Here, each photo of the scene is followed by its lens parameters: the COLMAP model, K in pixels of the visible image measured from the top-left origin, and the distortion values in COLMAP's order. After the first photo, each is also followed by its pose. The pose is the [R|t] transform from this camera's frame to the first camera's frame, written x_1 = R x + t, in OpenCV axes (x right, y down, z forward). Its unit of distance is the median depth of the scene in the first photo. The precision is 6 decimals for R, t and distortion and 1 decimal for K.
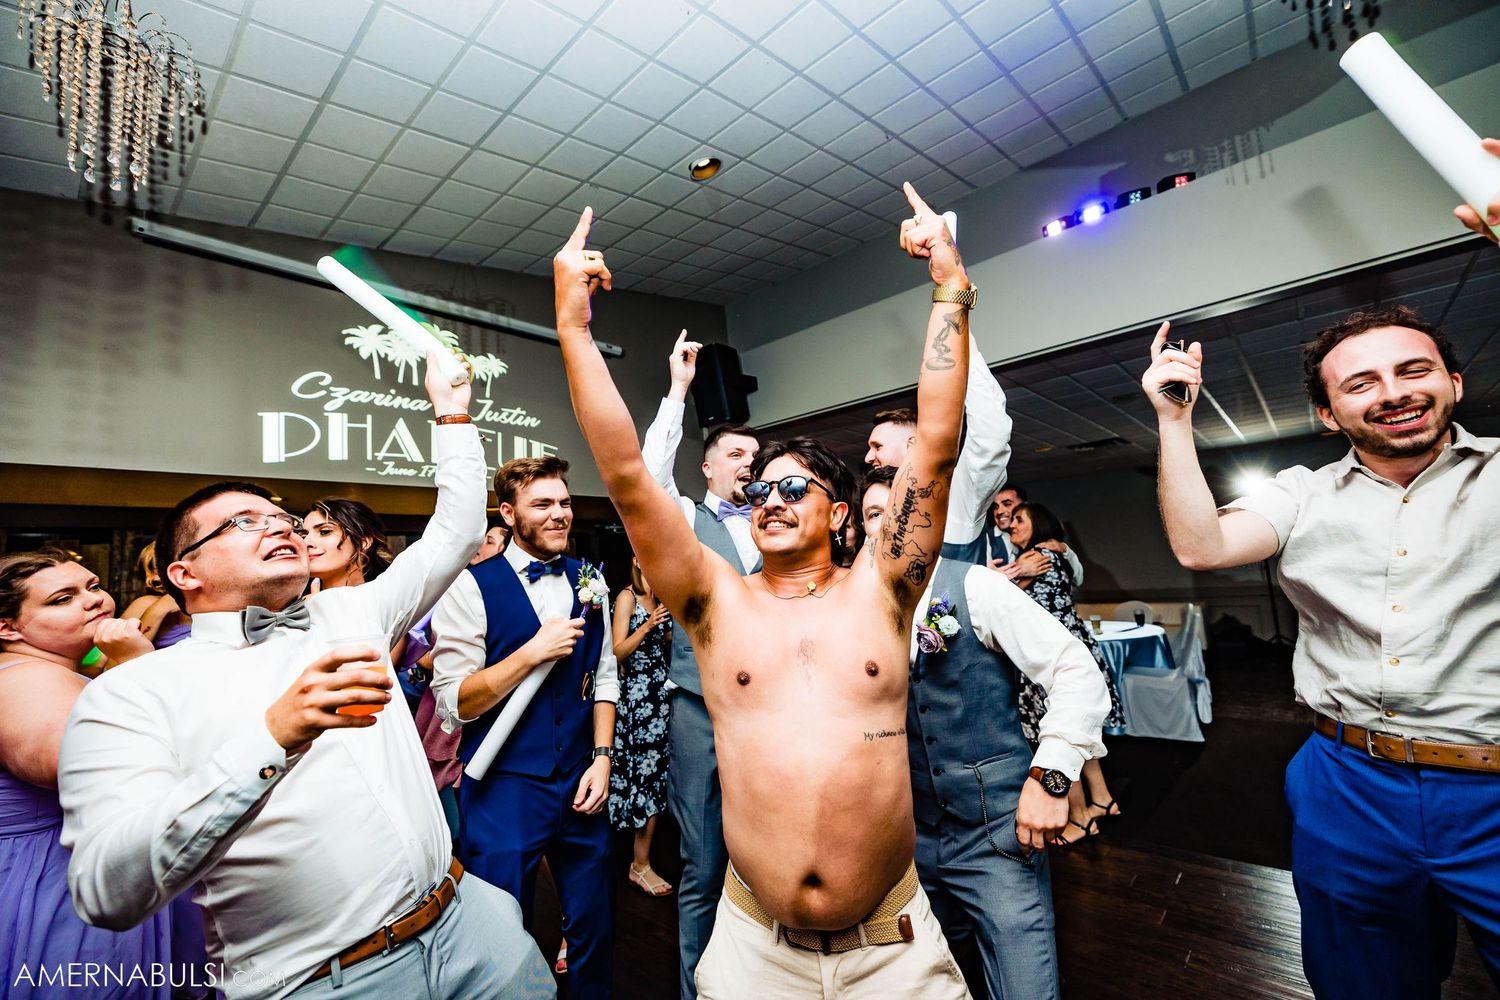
lens RADIAL K [[631.6, 0, 749.6], [0, 631.6, 503.7], [0, 0, 1]] dist [-0.007354, 0.000125]
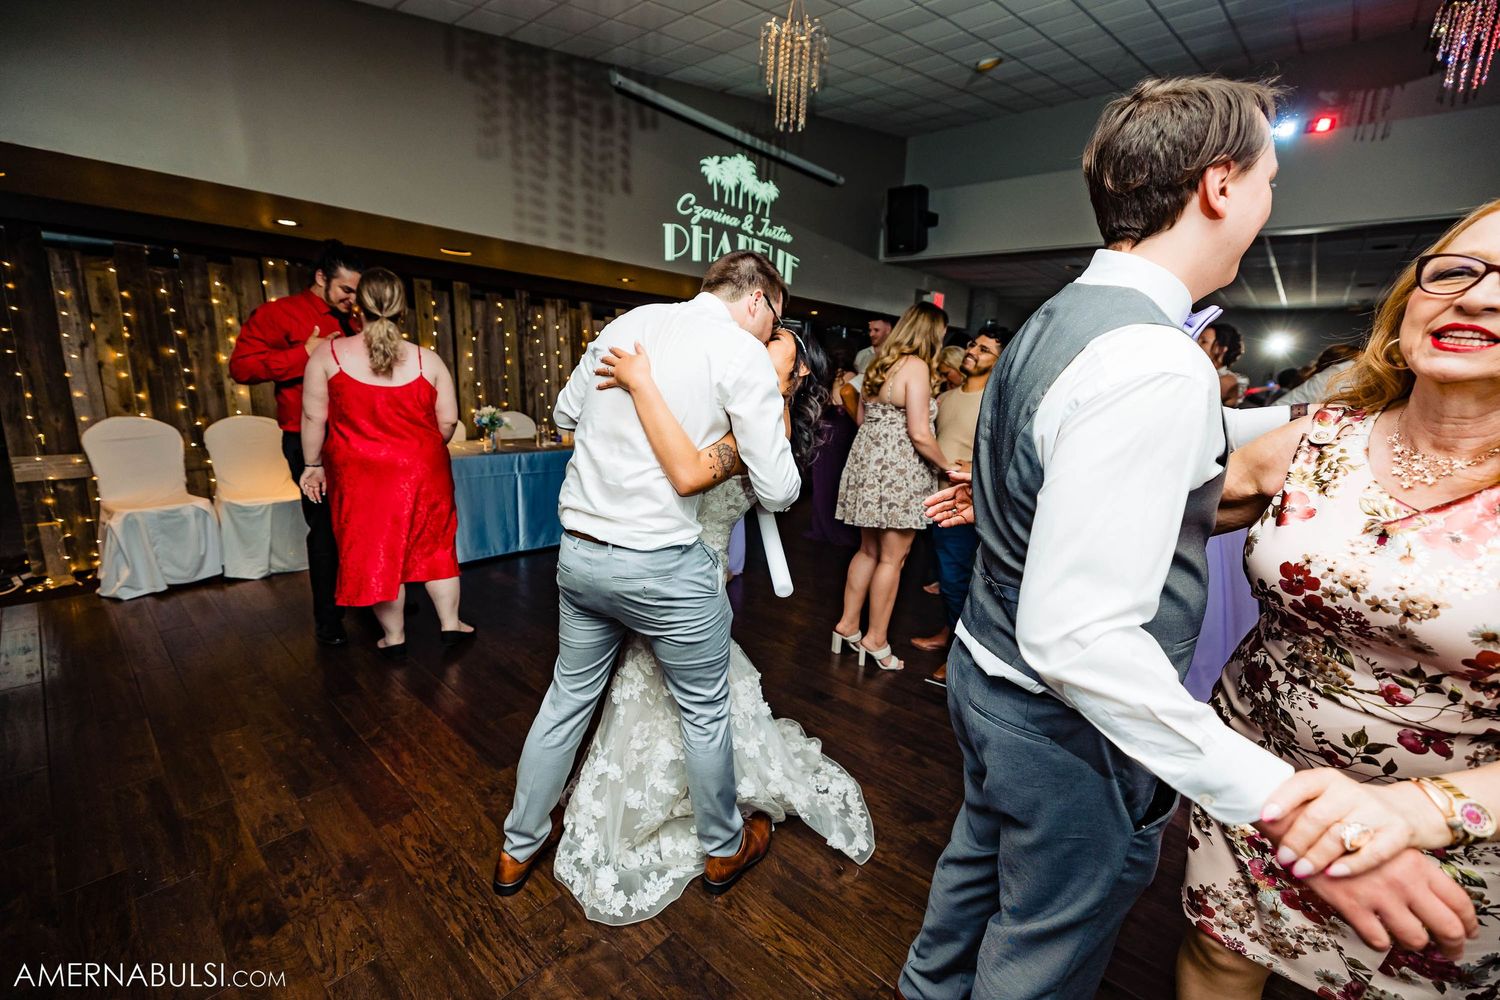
lens RADIAL K [[631.6, 0, 755.6], [0, 631.6, 503.4], [0, 0, 1]] dist [-0.007354, 0.000125]
pose [[0.993089, 0.100484, 0.060635, -0.512442], [-0.114608, 0.941582, 0.316684, -0.018029], [-0.025271, -0.321445, 0.946591, -0.532287]]
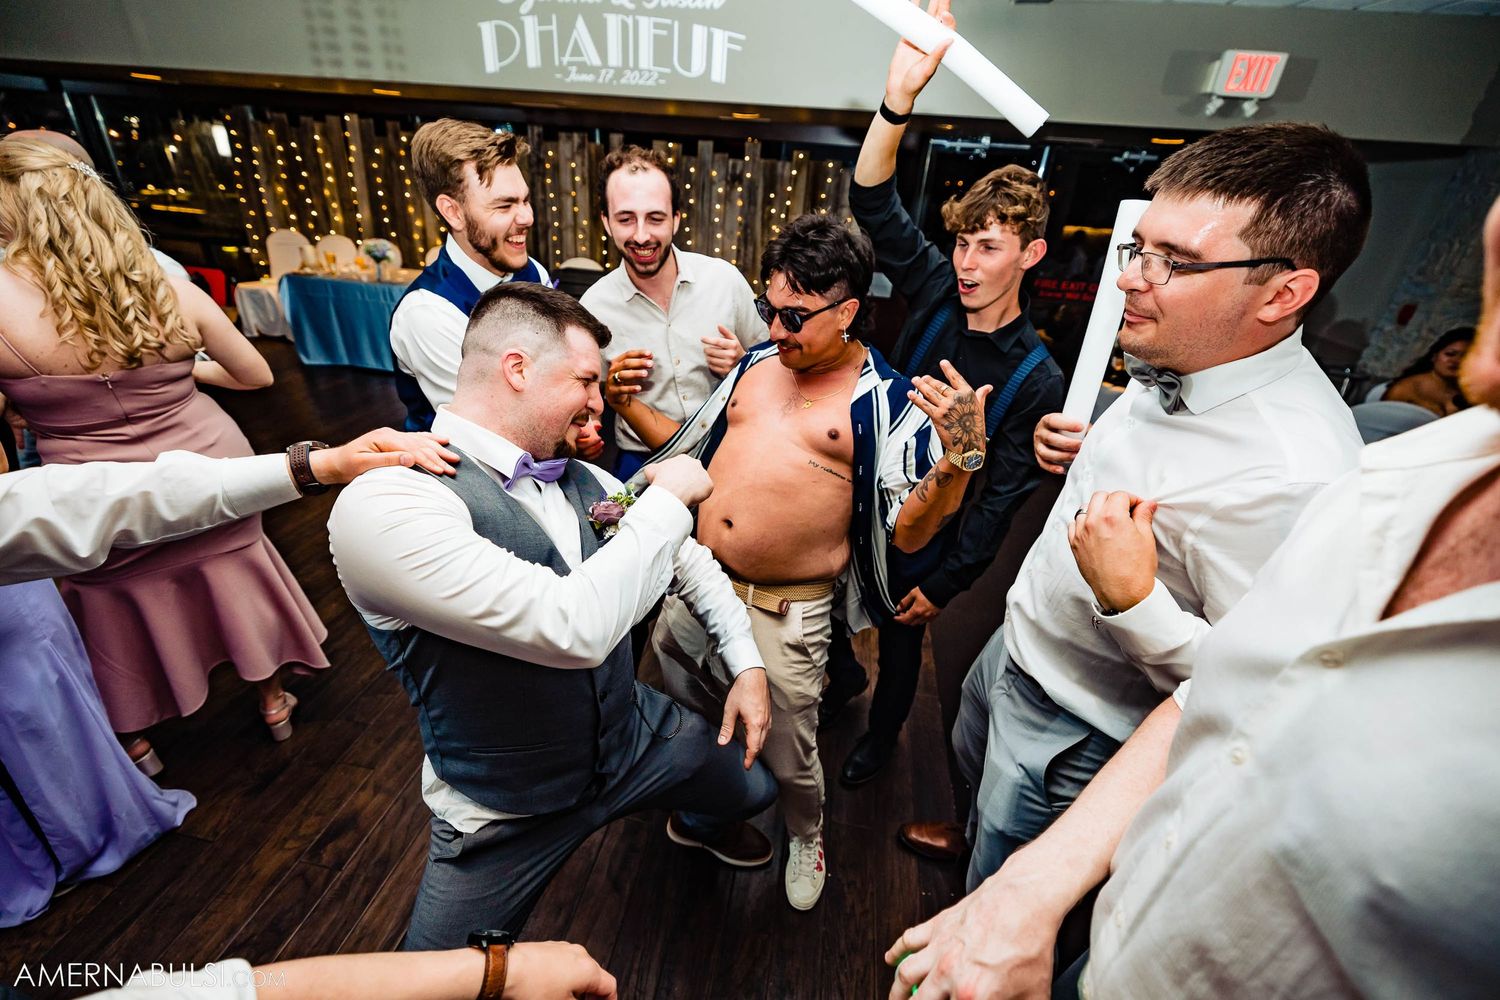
lens RADIAL K [[631.6, 0, 757.3], [0, 631.6, 501.4], [0, 0, 1]] dist [-0.007354, 0.000125]
pose [[0.552173, 0.466316, -0.691126, 0.685456], [-0.005707, 0.831051, 0.556167, -0.048161], [0.833710, -0.303156, 0.461545, 0.530127]]
